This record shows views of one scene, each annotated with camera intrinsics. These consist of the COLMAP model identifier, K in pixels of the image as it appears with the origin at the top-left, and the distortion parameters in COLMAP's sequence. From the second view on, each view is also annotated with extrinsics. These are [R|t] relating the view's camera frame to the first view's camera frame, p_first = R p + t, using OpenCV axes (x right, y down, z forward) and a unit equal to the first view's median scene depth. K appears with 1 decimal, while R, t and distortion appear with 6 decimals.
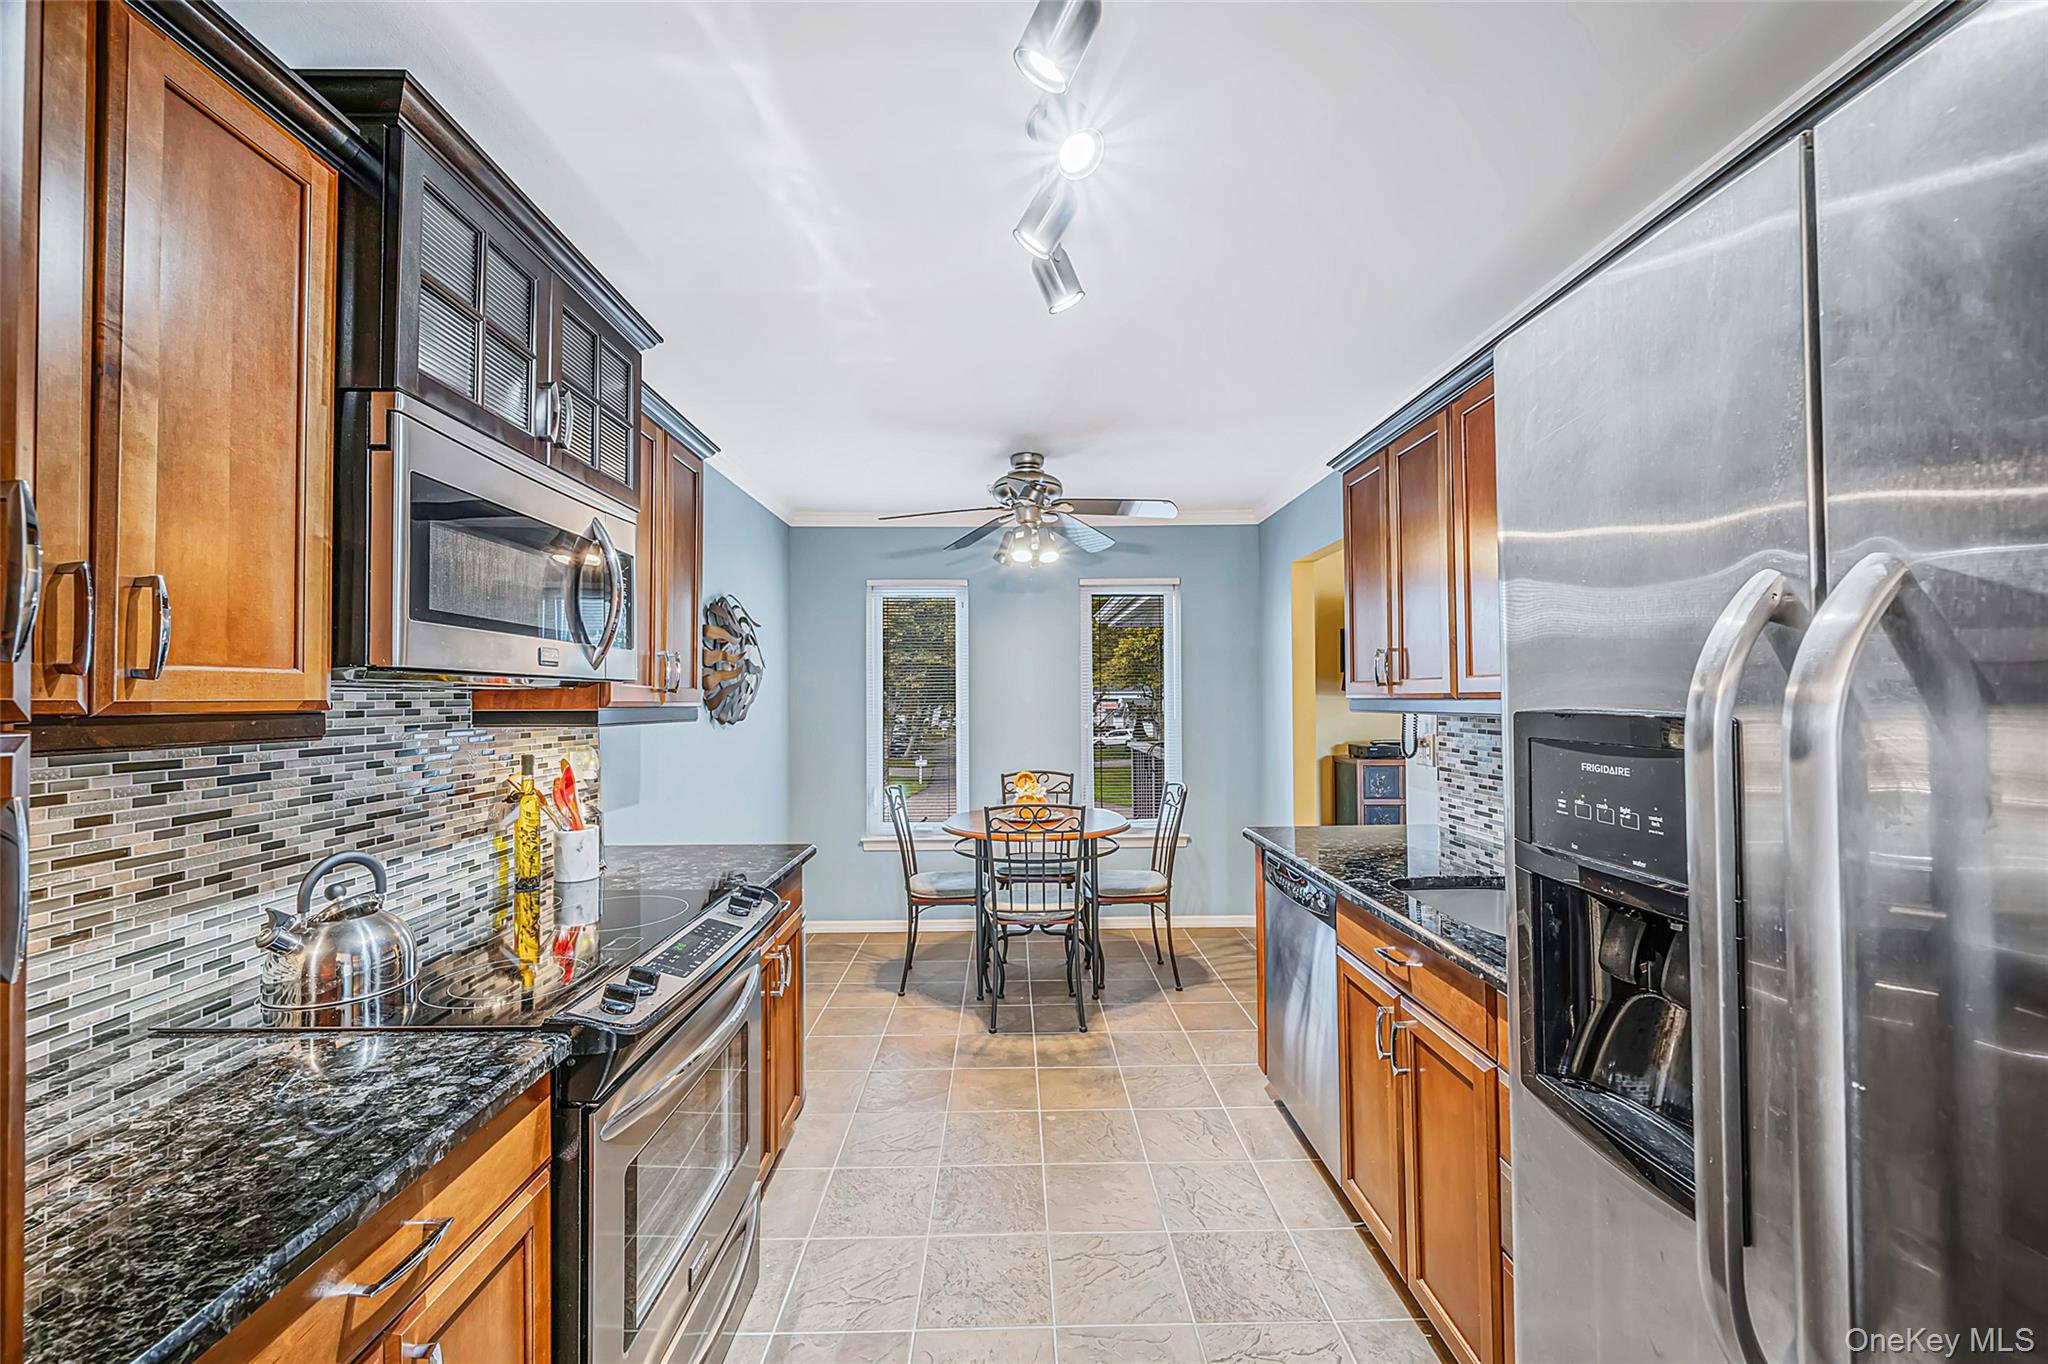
lens RADIAL K [[812.6, 0, 1026.2], [0, 812.6, 682.7], [0, 0, 1]] dist [-0.001834, -0.000844]
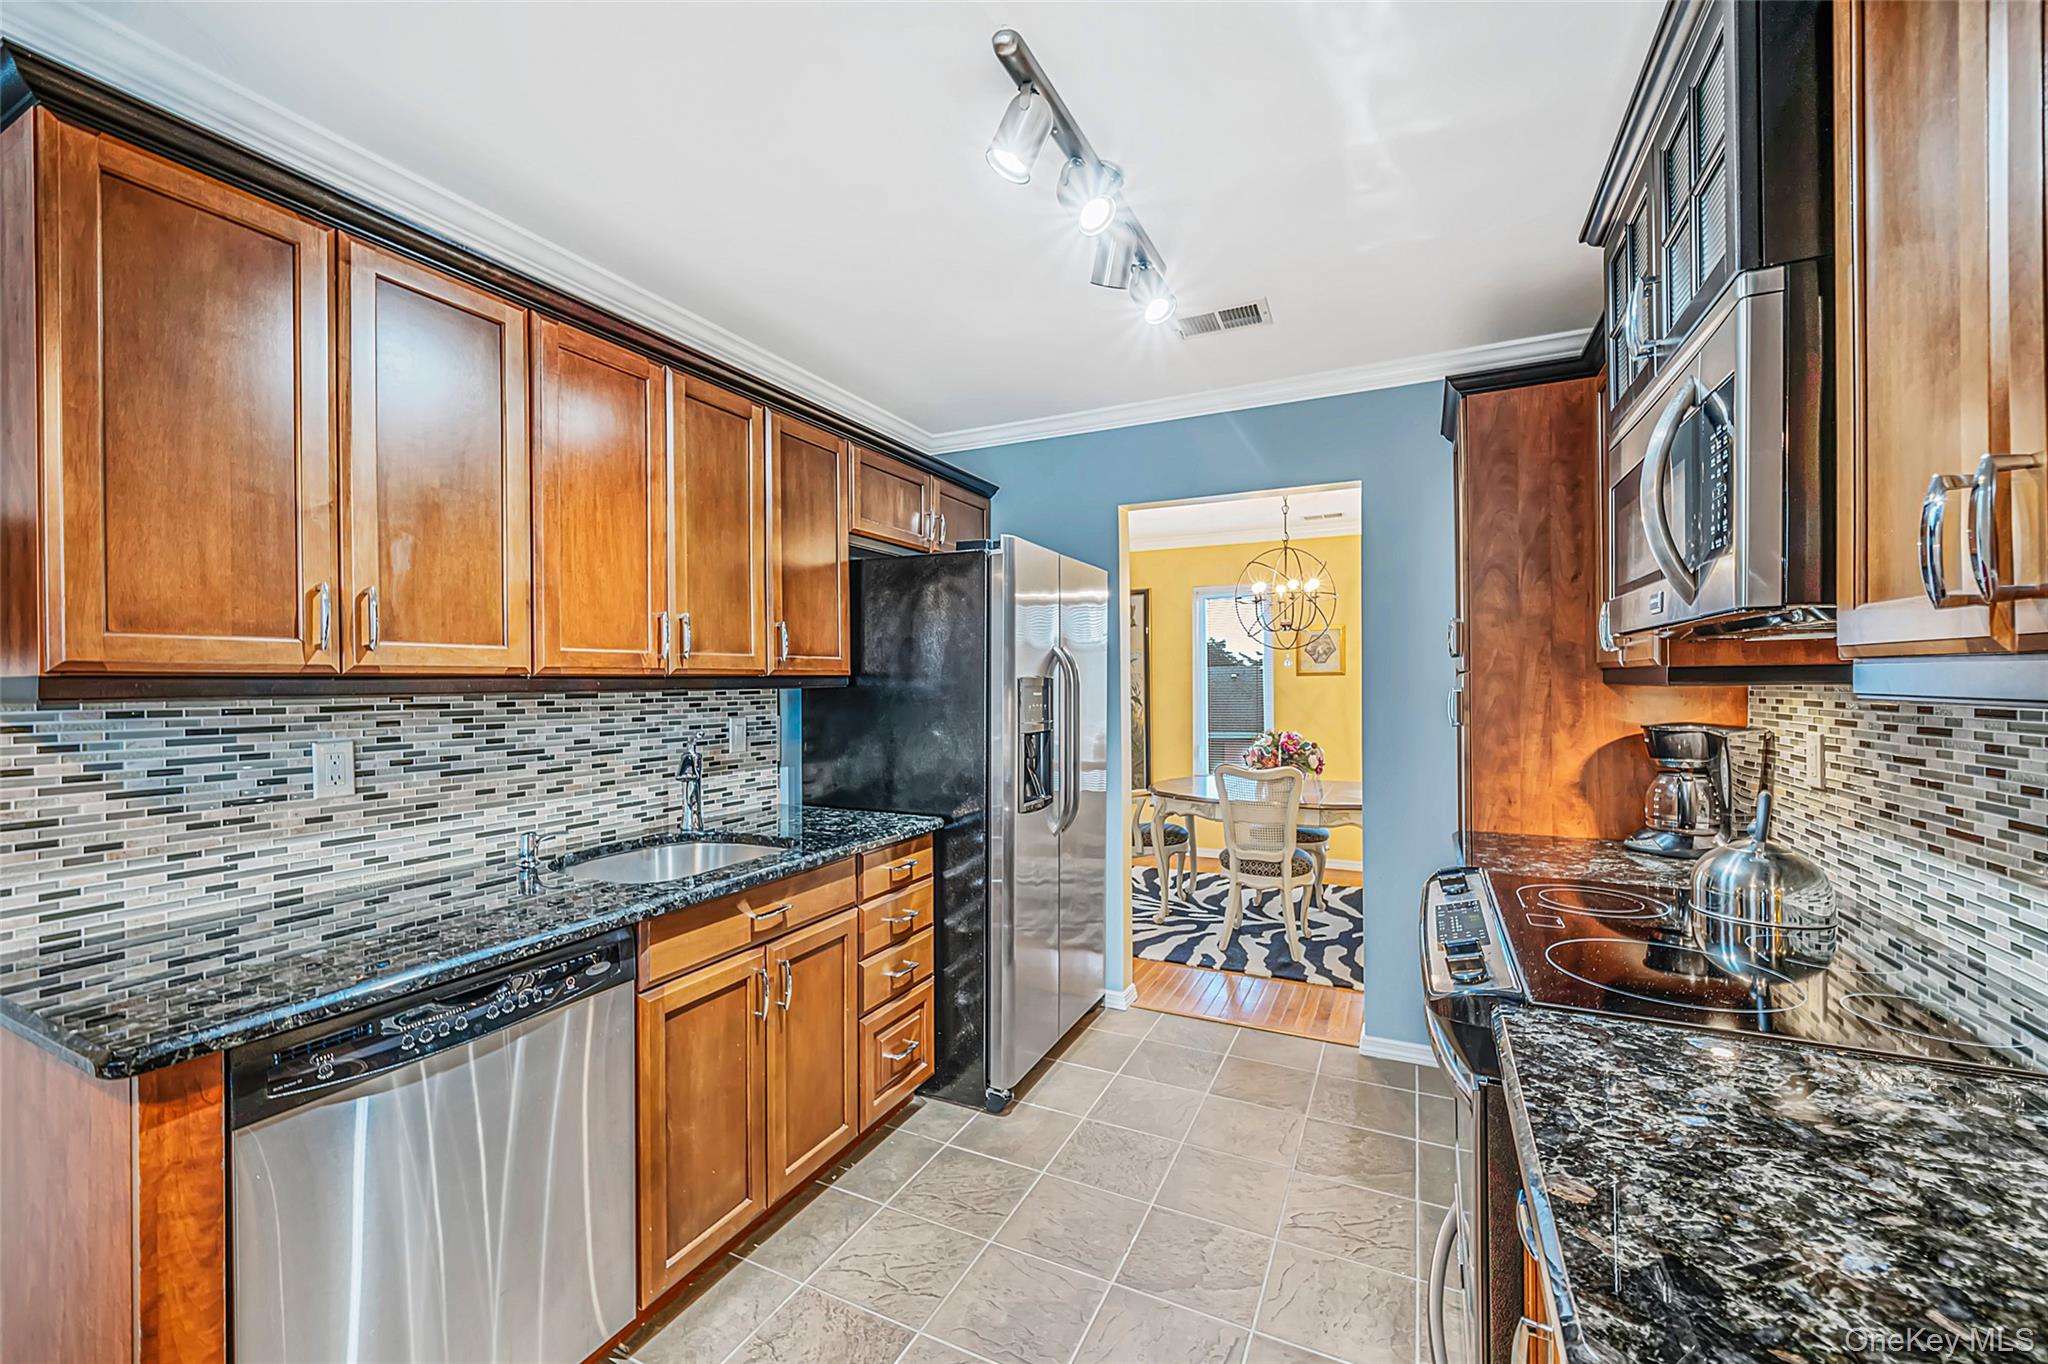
lens RADIAL K [[812.6, 0, 1012.1], [0, 812.6, 685.4], [0, 0, 1]] dist [-0.001834, -0.000844]
pose [[-0.889680, 0.011646, 0.456436, -0.363834], [0.005580, 0.999877, -0.014636, 0.061147], [-0.456550, -0.010474, -0.889636, 1.998115]]
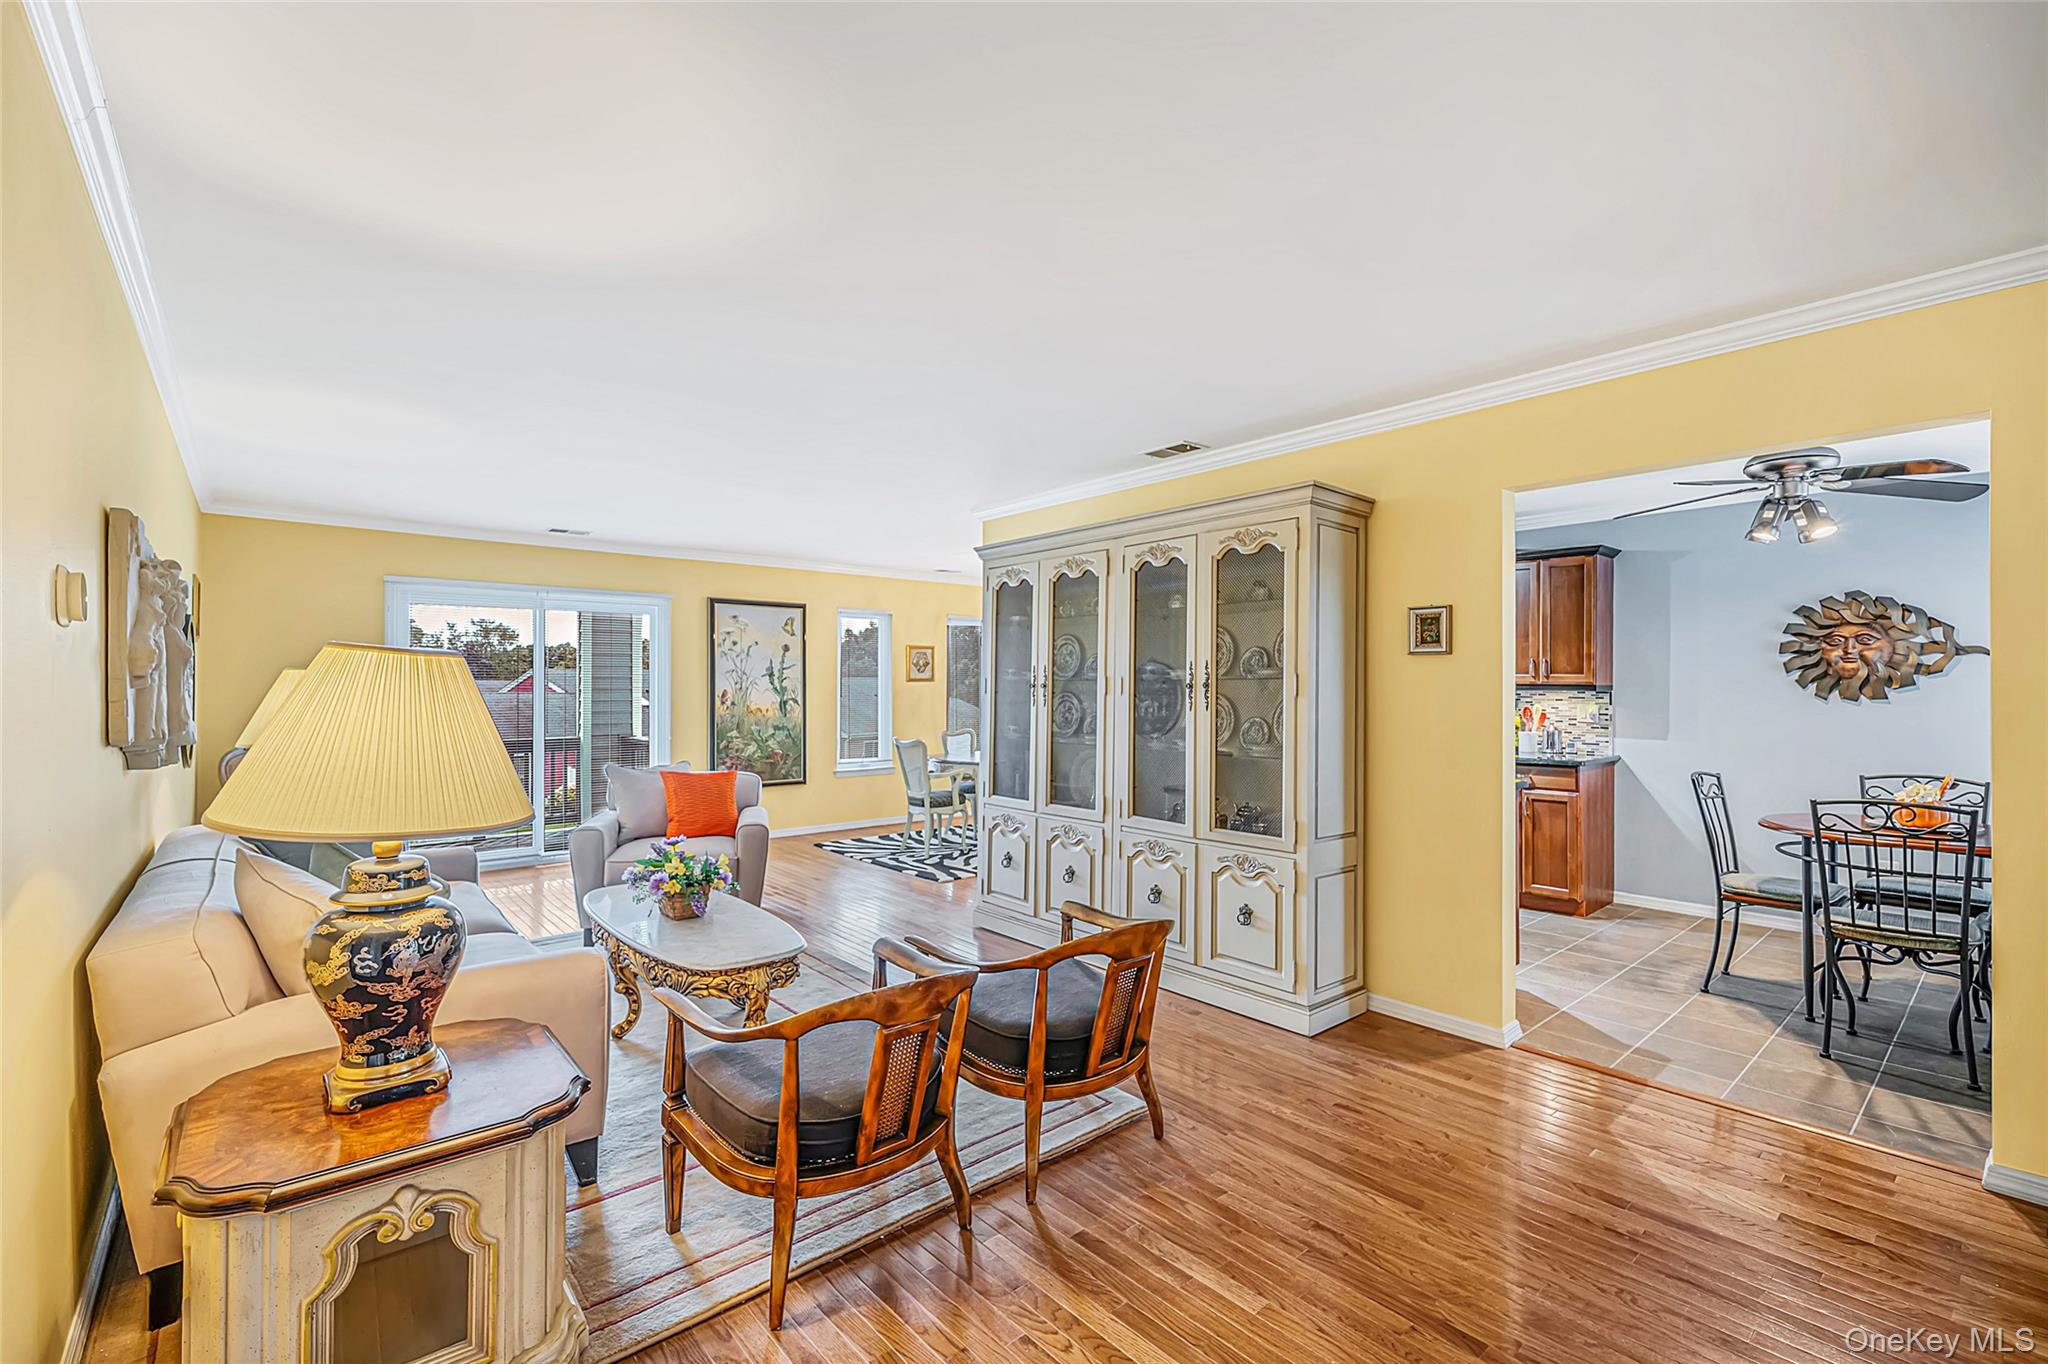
lens RADIAL K [[898.2, 0, 1023.1], [0, 898.2, 680.0], [0, 0, 1]] dist [-0.004483, -0.000251]
pose [[-0.765555, 0.000611, -0.643371, 3.171121], [0.013534, 0.999794, -0.015155, 0.053806], [0.643228, -0.020309, -0.765405, 2.789898]]
